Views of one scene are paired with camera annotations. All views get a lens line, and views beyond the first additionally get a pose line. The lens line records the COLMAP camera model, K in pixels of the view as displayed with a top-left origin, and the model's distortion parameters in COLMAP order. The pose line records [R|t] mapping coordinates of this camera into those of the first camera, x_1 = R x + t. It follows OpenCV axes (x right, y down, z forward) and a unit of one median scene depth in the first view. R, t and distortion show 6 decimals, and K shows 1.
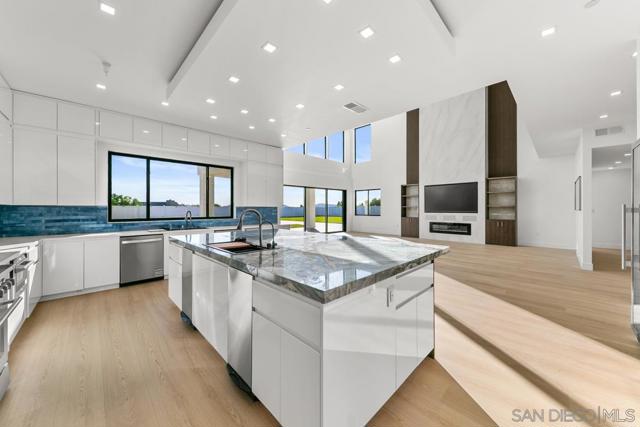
lens RADIAL K [[230.6, 0, 319.0], [0, 230.6, 210.9], [0, 0, 1]] dist [-0.003463, -0.000420]
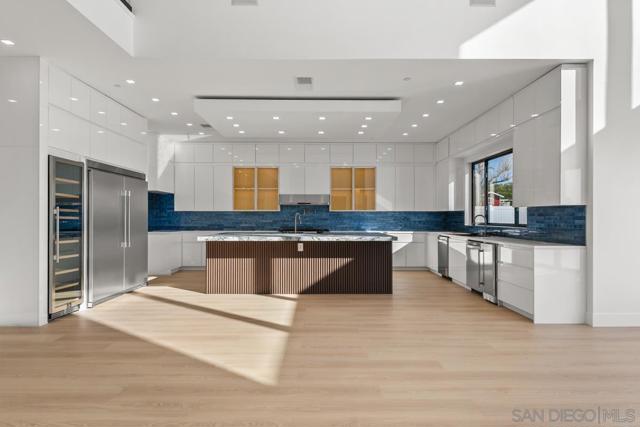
lens RADIAL K [[379.9, 0, 319.3], [0, 379.9, 215.6], [0, 0, 1]] dist [0.003094, -0.003635]
pose [[-0.697859, -0.002348, -0.716231, 0.452850], [-0.005201, 0.999985, 0.001790, 0.001730], [0.716216, 0.004974, -0.697861, 0.832696]]
